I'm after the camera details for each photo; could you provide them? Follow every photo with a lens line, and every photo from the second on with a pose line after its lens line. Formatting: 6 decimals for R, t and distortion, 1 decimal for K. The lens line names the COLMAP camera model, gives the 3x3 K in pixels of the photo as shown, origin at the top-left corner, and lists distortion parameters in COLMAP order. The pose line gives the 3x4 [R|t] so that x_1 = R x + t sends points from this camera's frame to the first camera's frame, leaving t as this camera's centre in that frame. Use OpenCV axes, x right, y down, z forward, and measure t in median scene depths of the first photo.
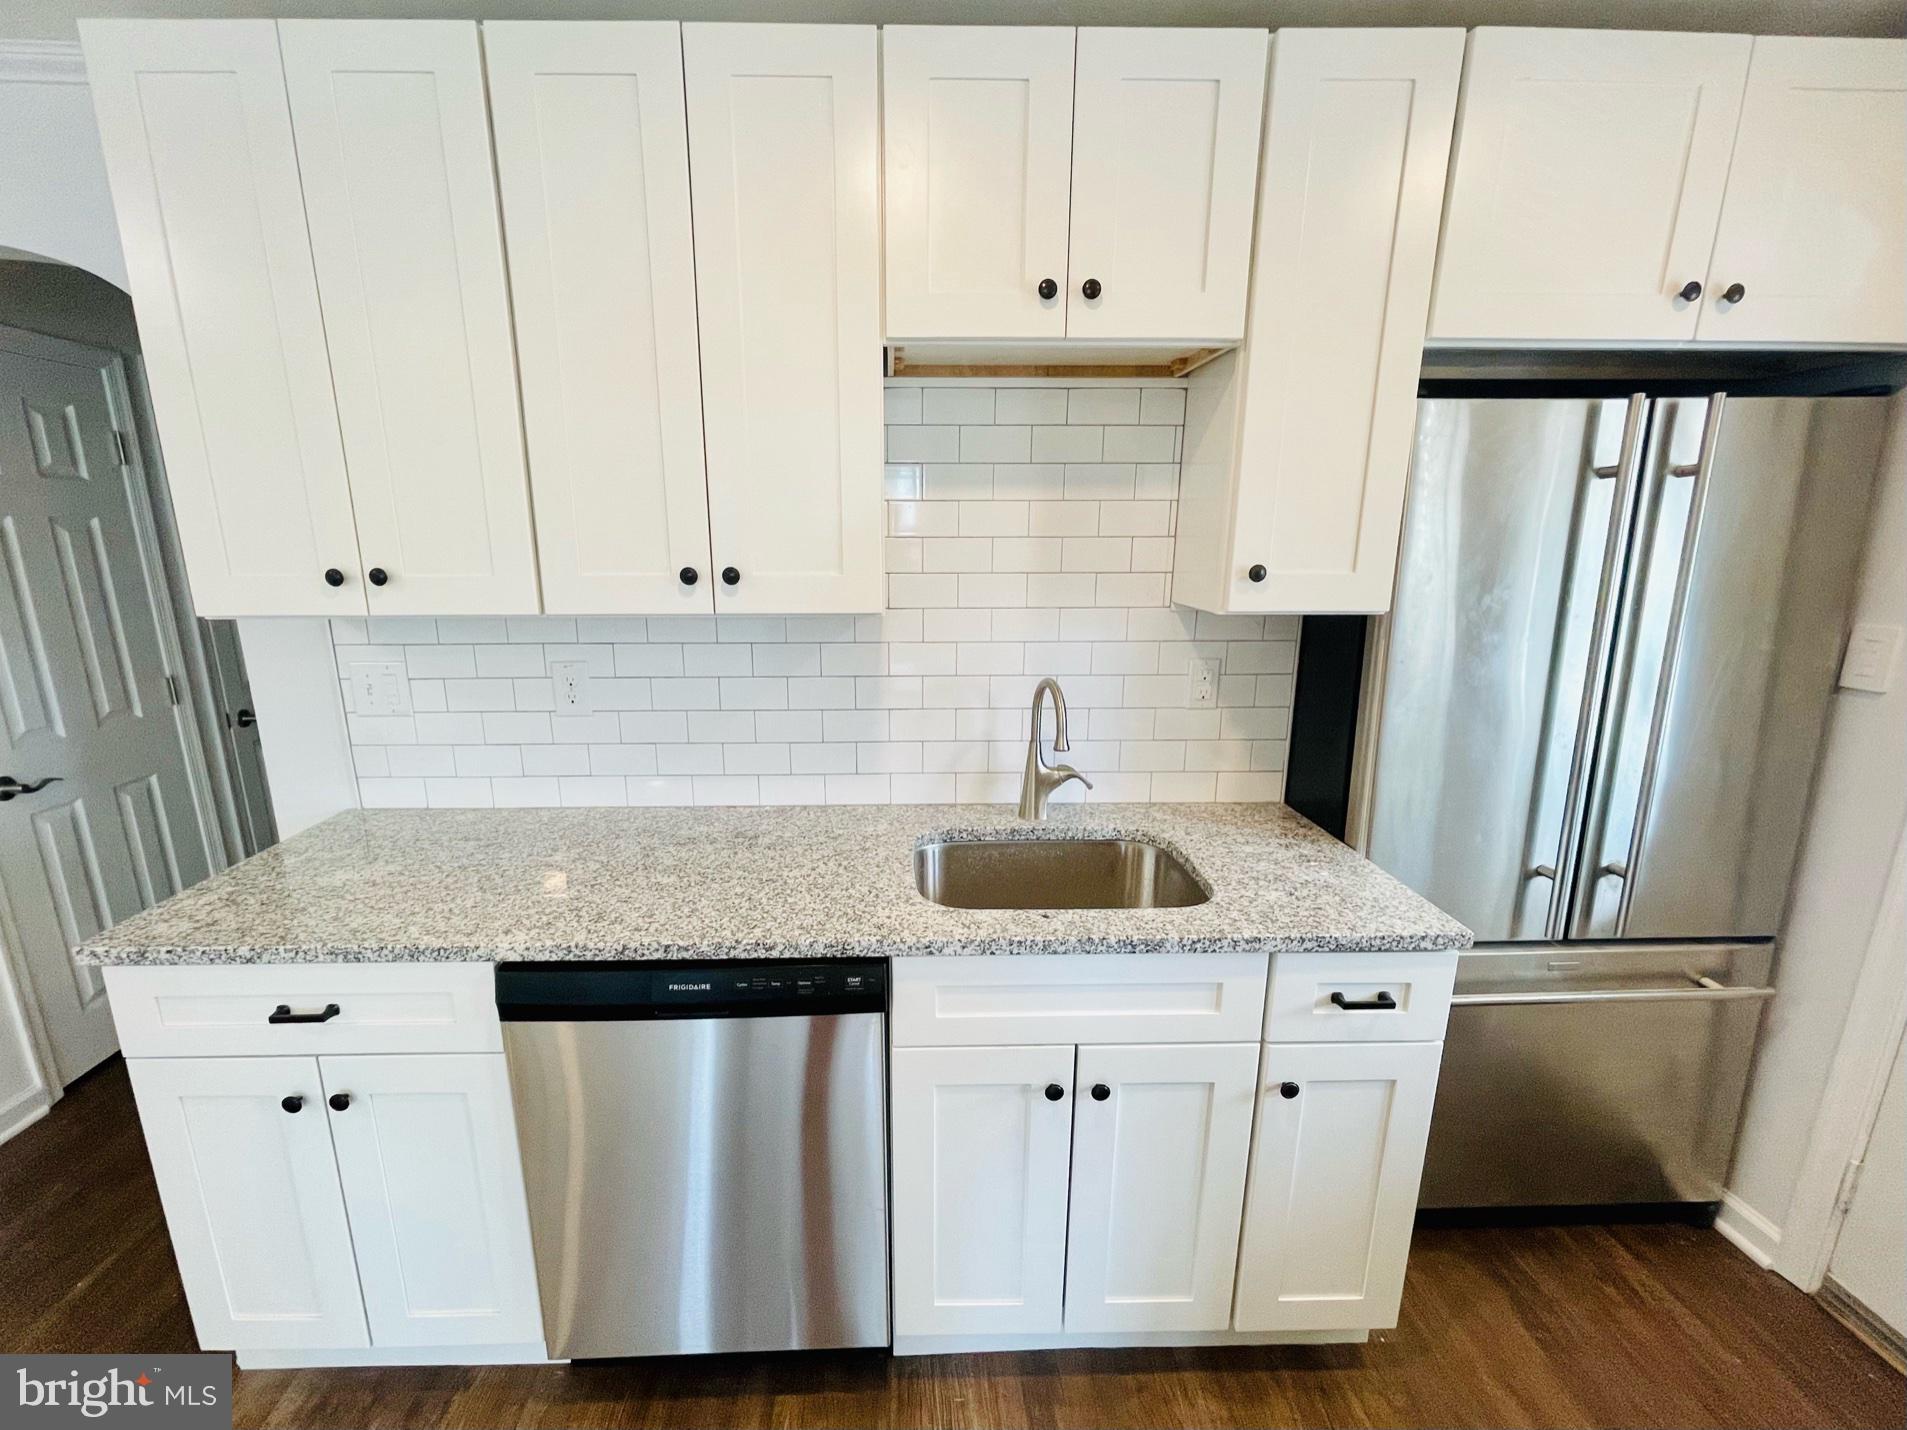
lens RADIAL K [[811.7, 0, 914.1], [0, 811.7, 728.0], [0, 0, 1]] dist [-0.001010, -0.000158]
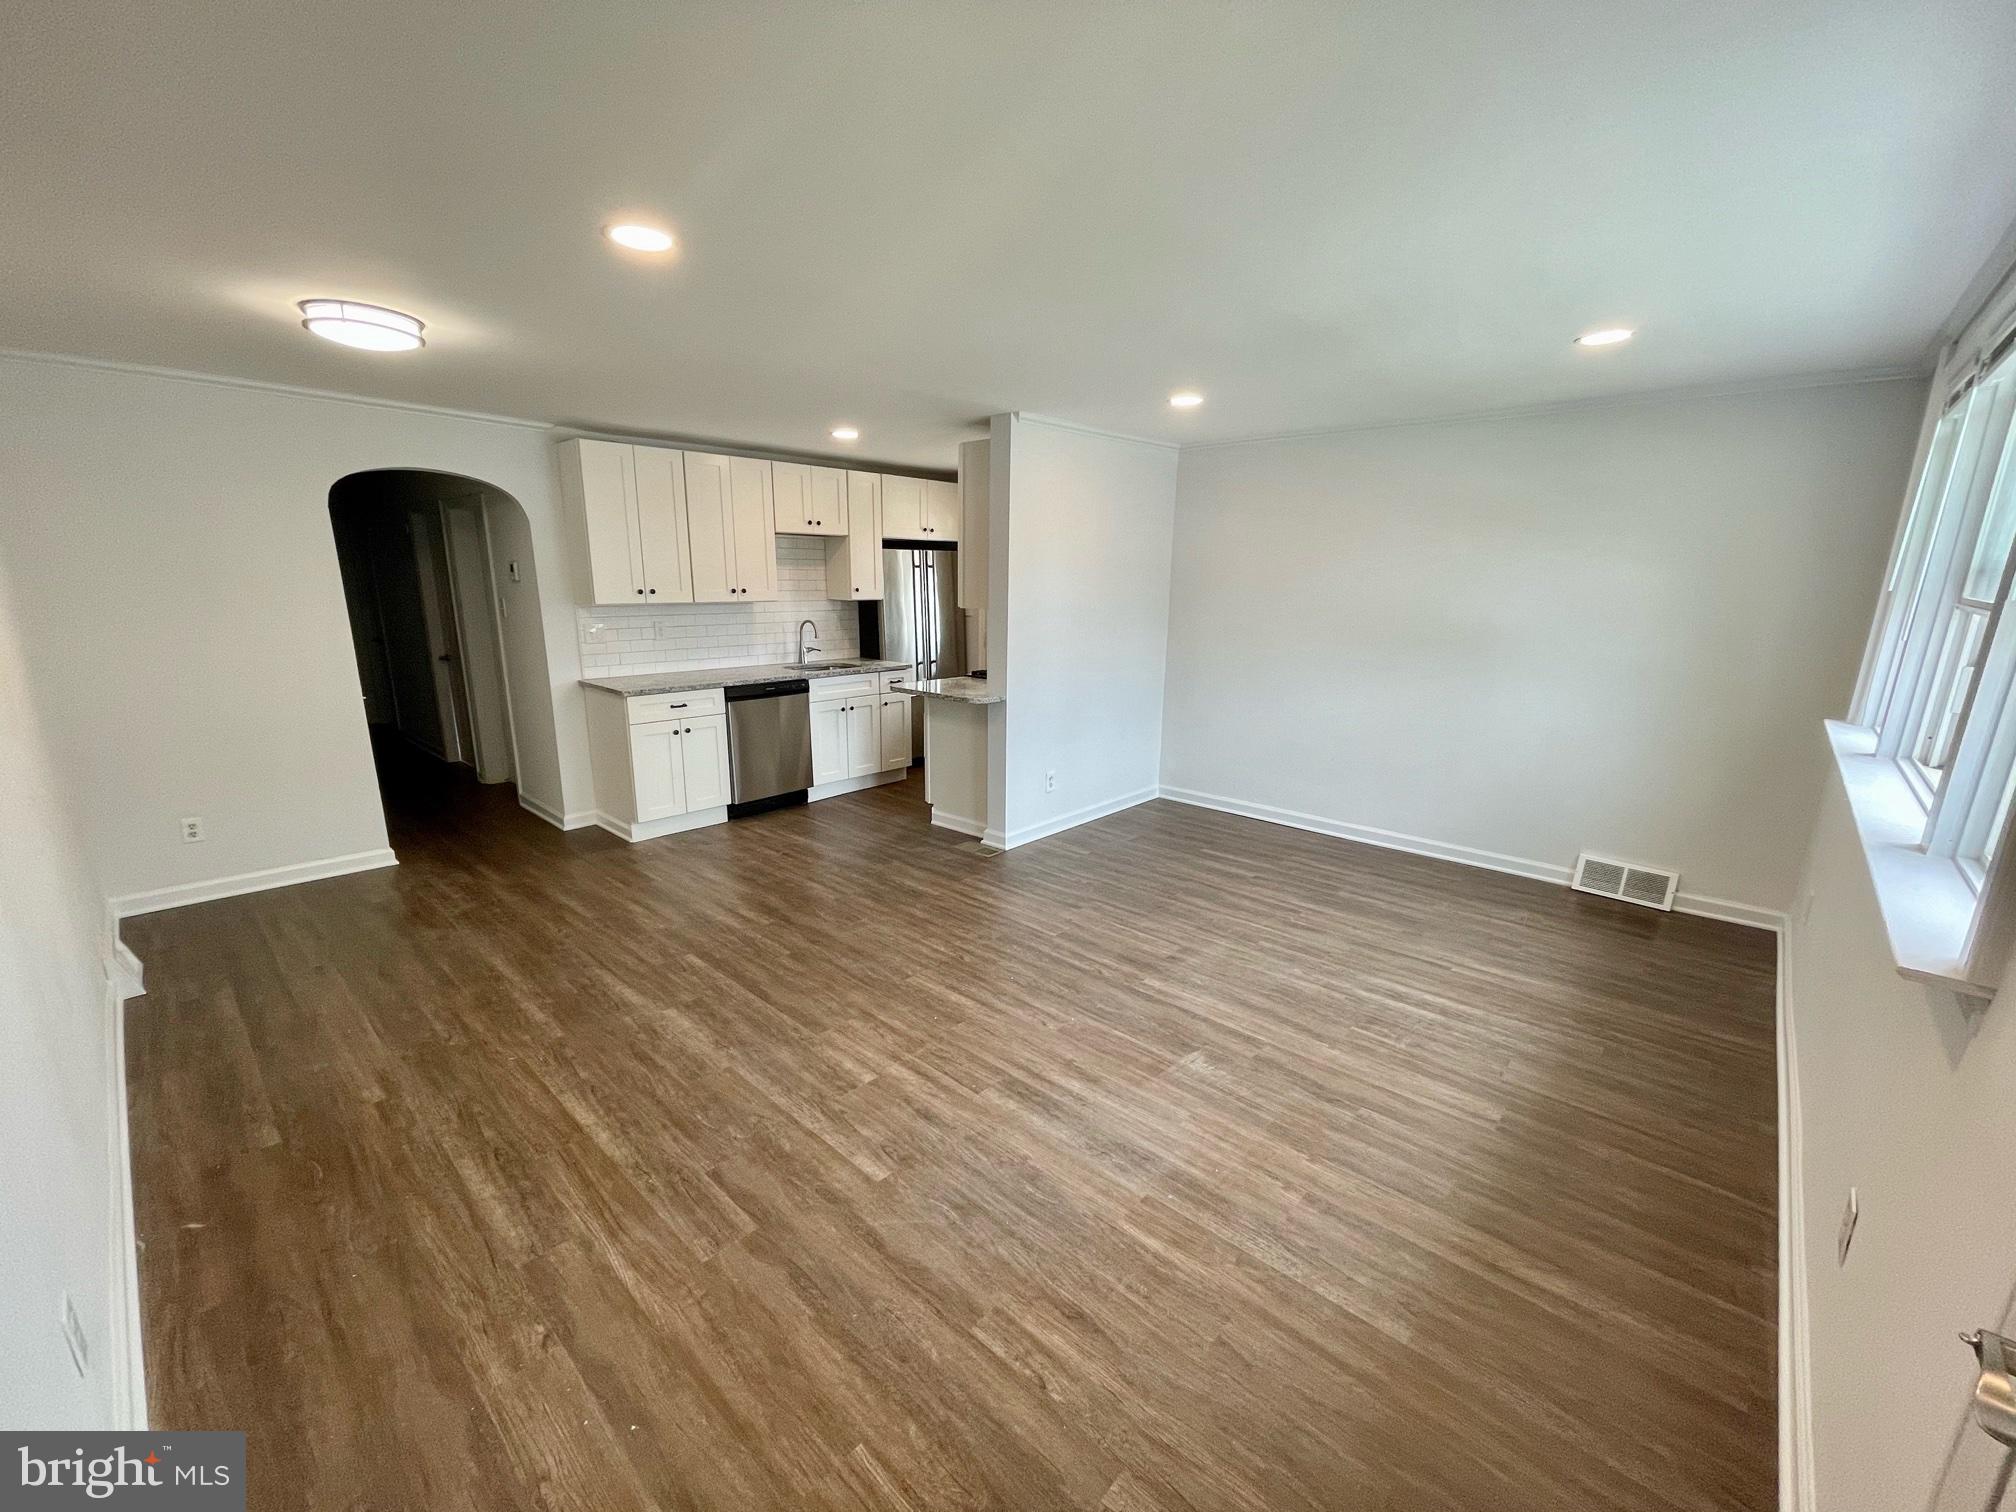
lens RADIAL K [[815.2, 0, 1009.6], [0, 815.2, 784.8], [0, 0, 1]] dist [-0.002077, -0.000164]
pose [[0.691967, -0.170370, 0.701538, -2.250308], [0.152568, 0.984317, 0.088557, 0.571031], [-0.705624, 0.045754, 0.707108, -2.596217]]
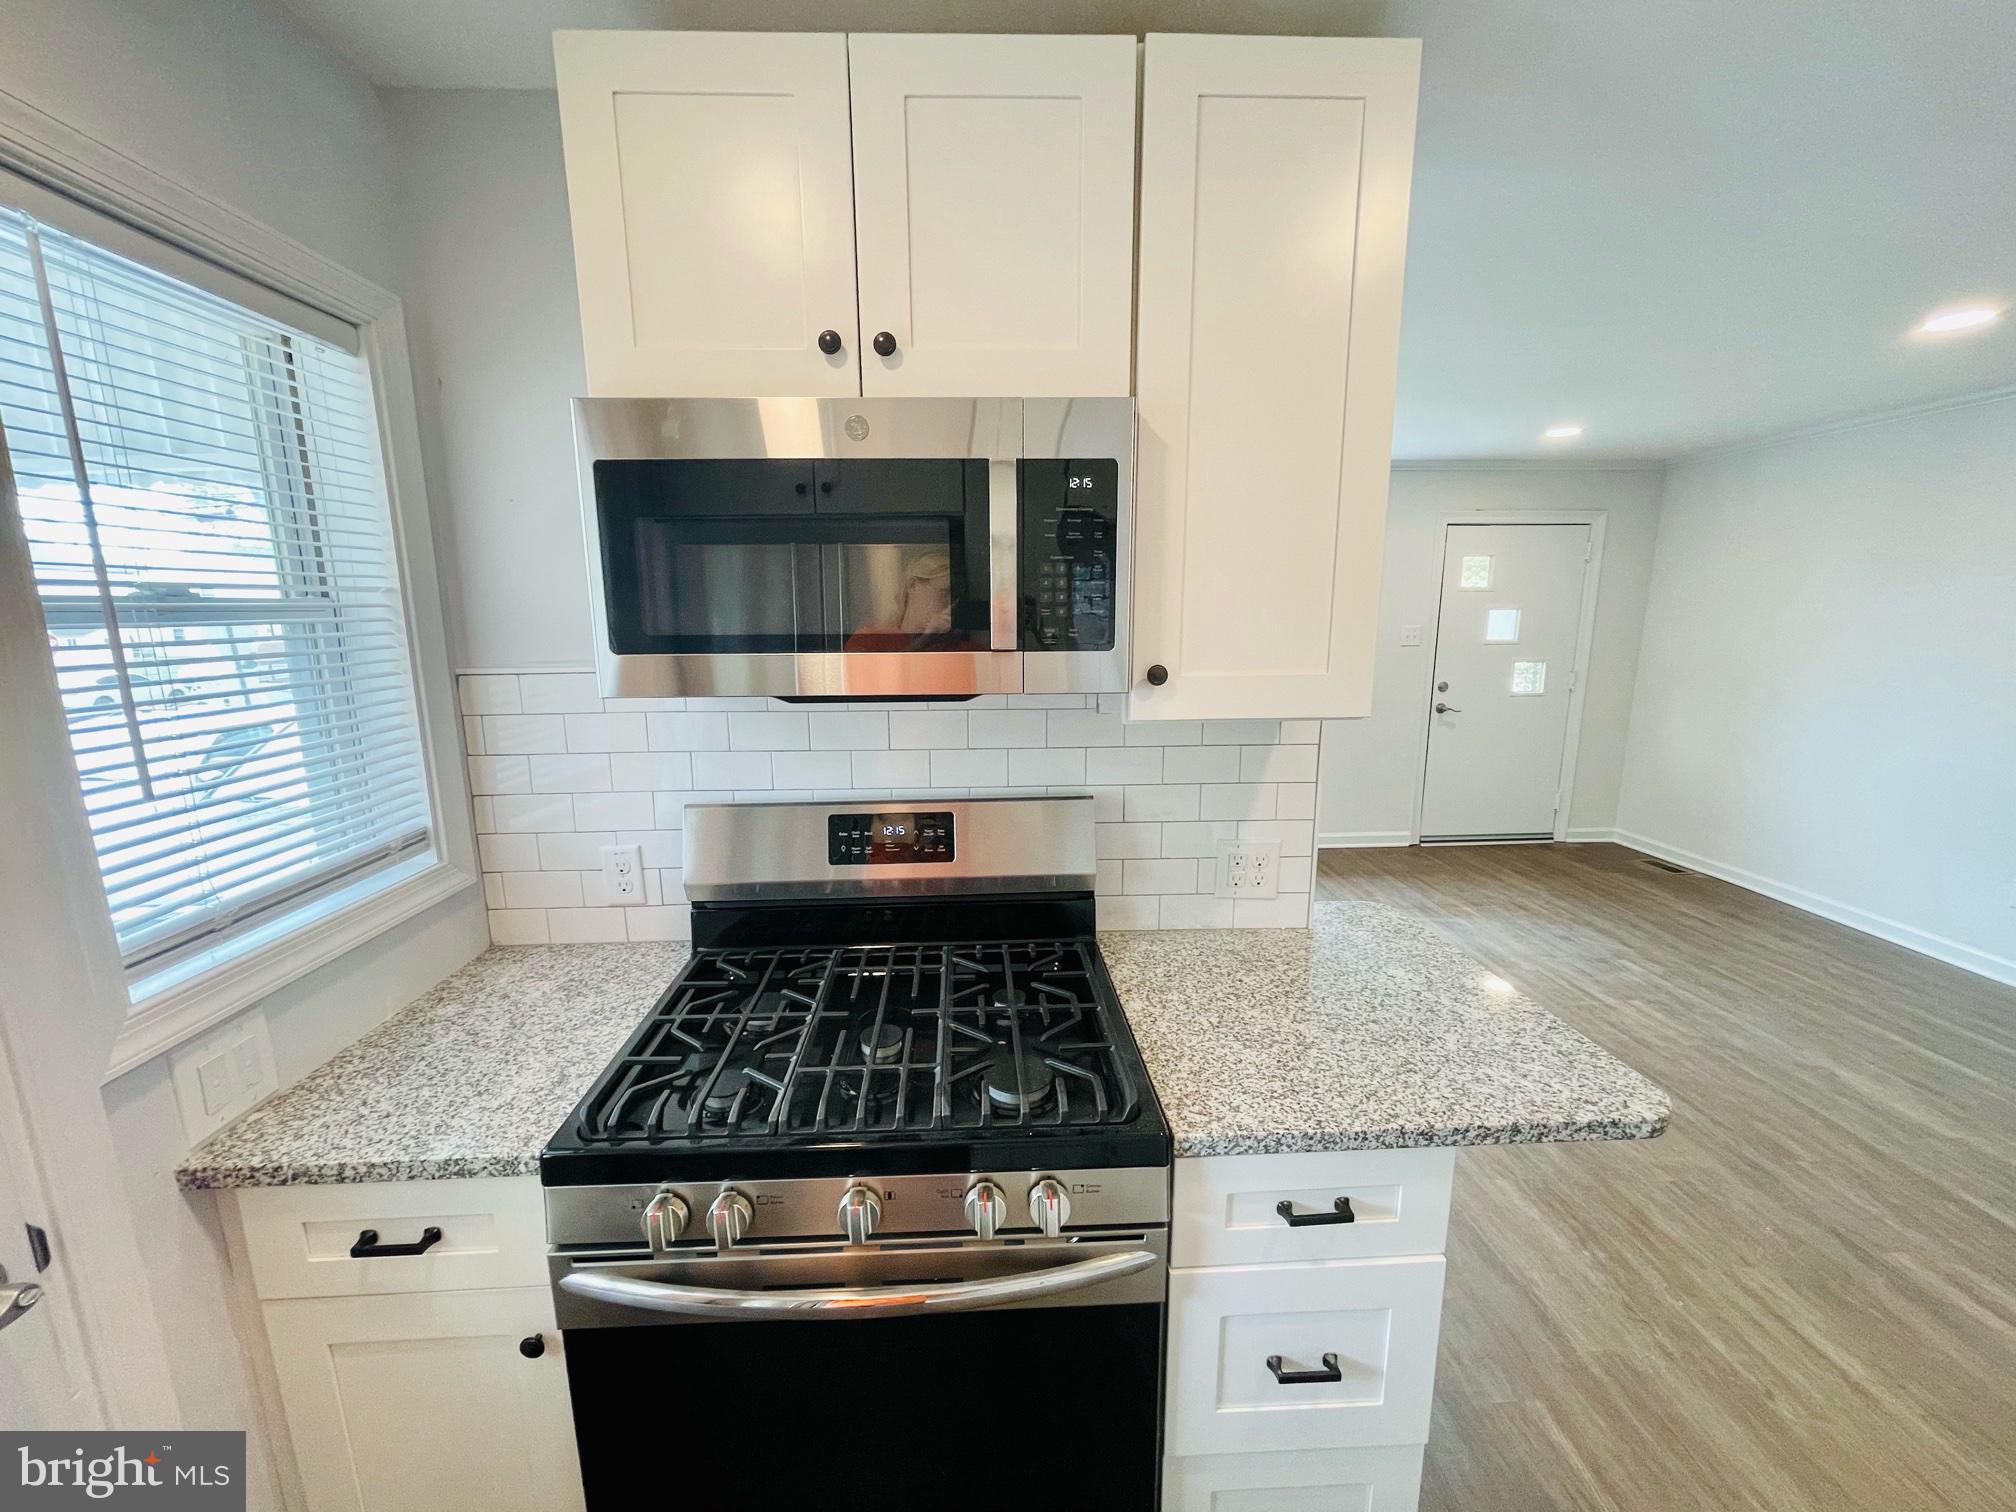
lens RADIAL K [[815.2, 0, 1009.2], [0, 815.2, 764.9], [0, 0, 1]] dist [-0.002077, -0.000164]
pose [[-0.999582, 0.019880, -0.020986, 0.596143], [0.009808, 0.916159, 0.400696, -0.220729], [0.027192, 0.400323, -0.915971, 0.856011]]
